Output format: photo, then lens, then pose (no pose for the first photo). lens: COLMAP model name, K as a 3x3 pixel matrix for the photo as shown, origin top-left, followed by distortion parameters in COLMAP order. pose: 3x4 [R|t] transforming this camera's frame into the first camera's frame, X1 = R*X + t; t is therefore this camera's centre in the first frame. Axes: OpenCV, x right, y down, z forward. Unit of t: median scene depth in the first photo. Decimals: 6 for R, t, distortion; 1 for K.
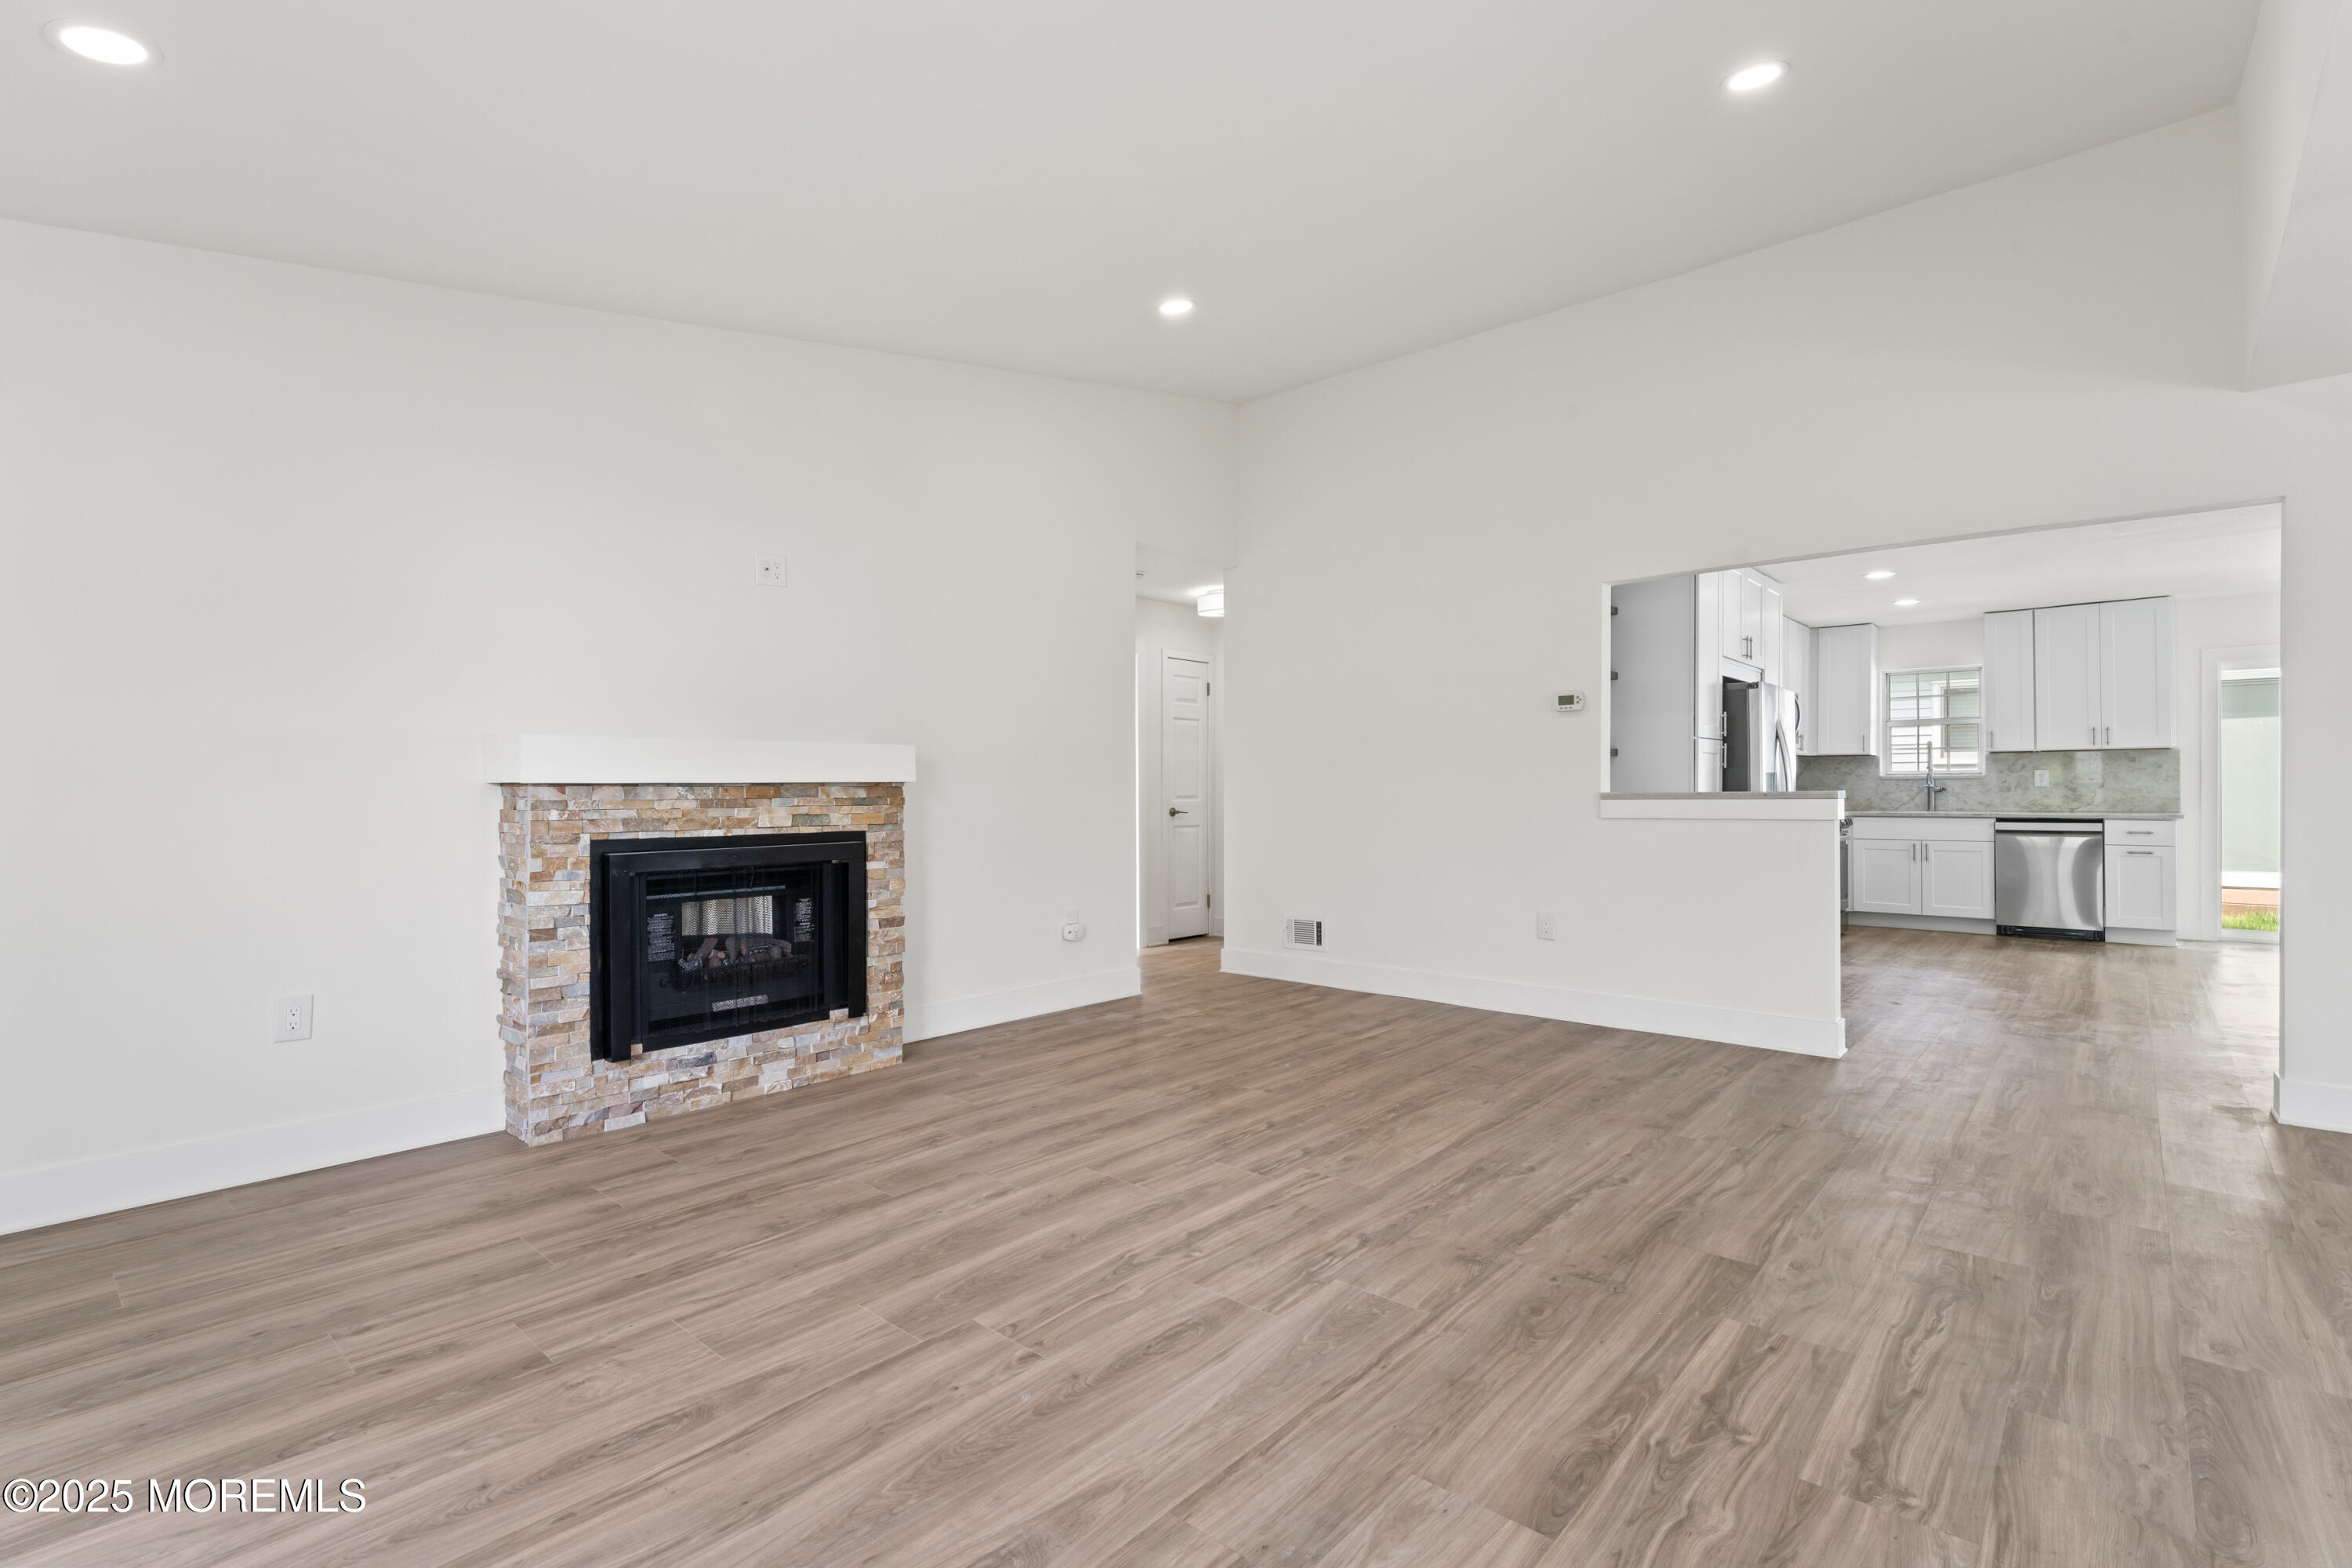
lens RADIAL K [[1085.2, 0, 1176.1], [0, 1085.2, 794.2], [0, 0, 1]] dist [-0.001870, -0.000290]
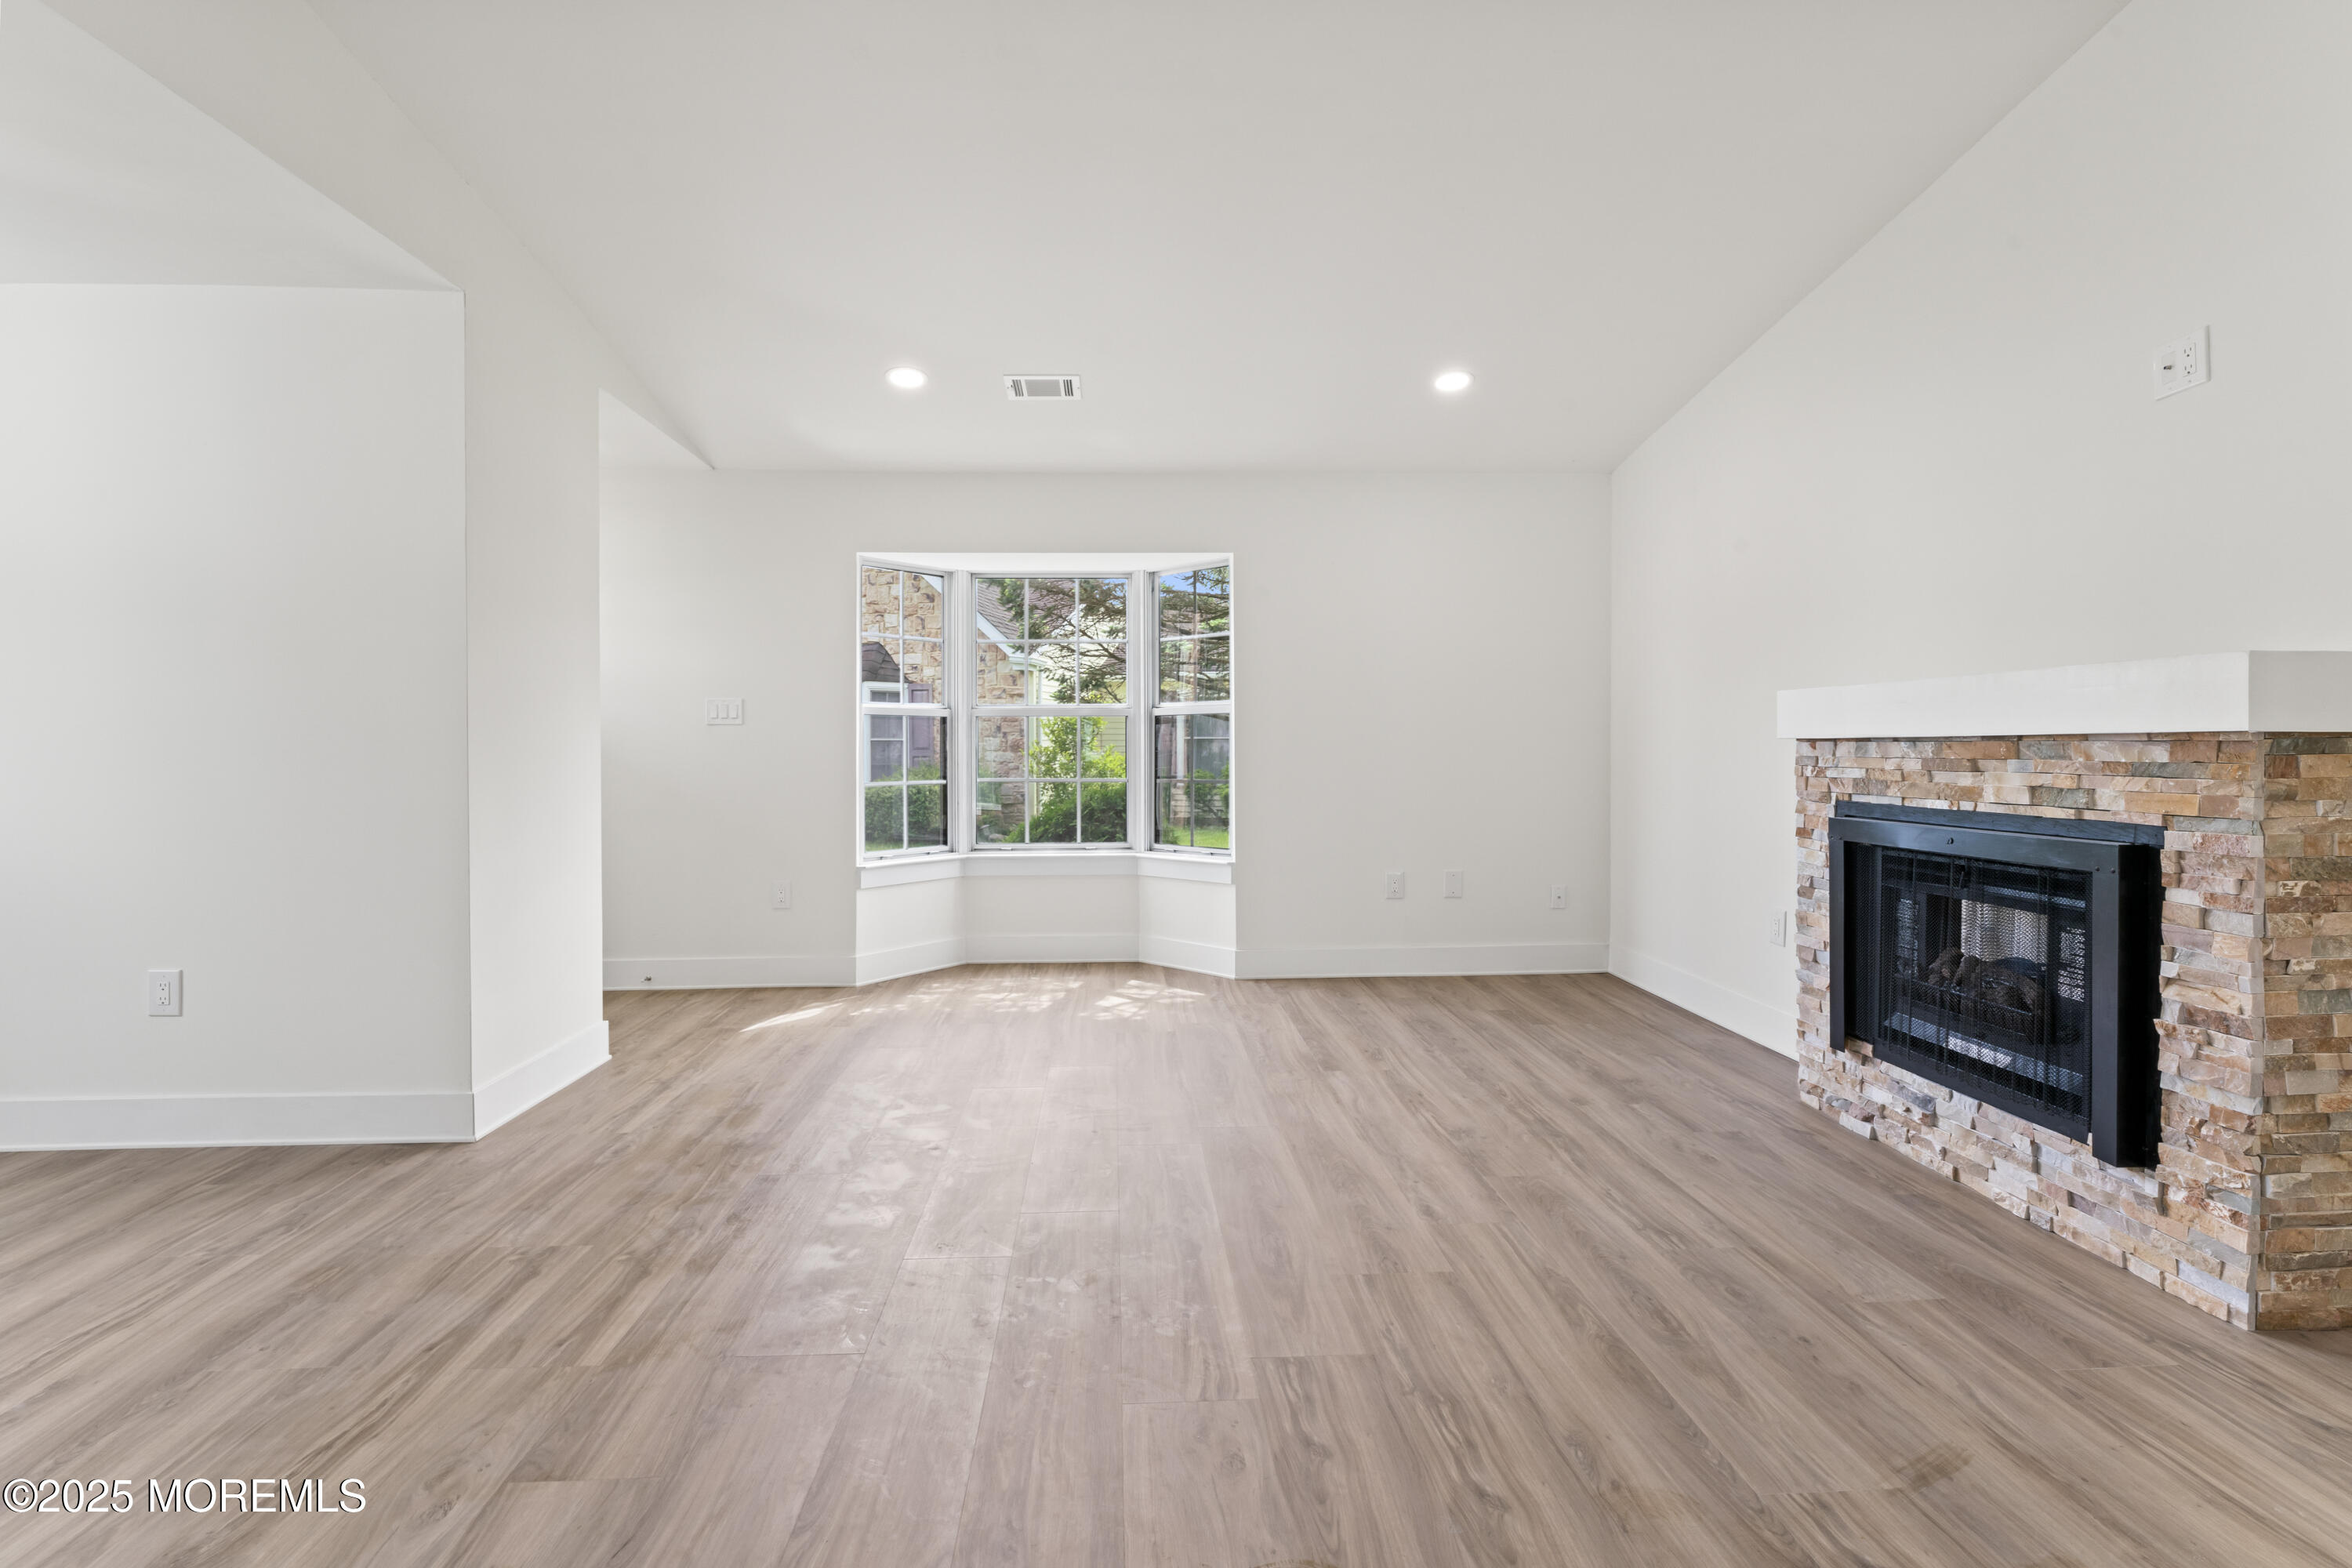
lens RADIAL K [[1085.2, 0, 1161.6], [0, 1085.2, 766.7], [0, 0, 1]] dist [-0.001870, -0.000290]
pose [[-0.718269, 0.020851, -0.695453, 0.496106], [0.003279, 0.999641, 0.026584, -0.011965], [0.695758, 0.016814, -0.718079, 1.233524]]
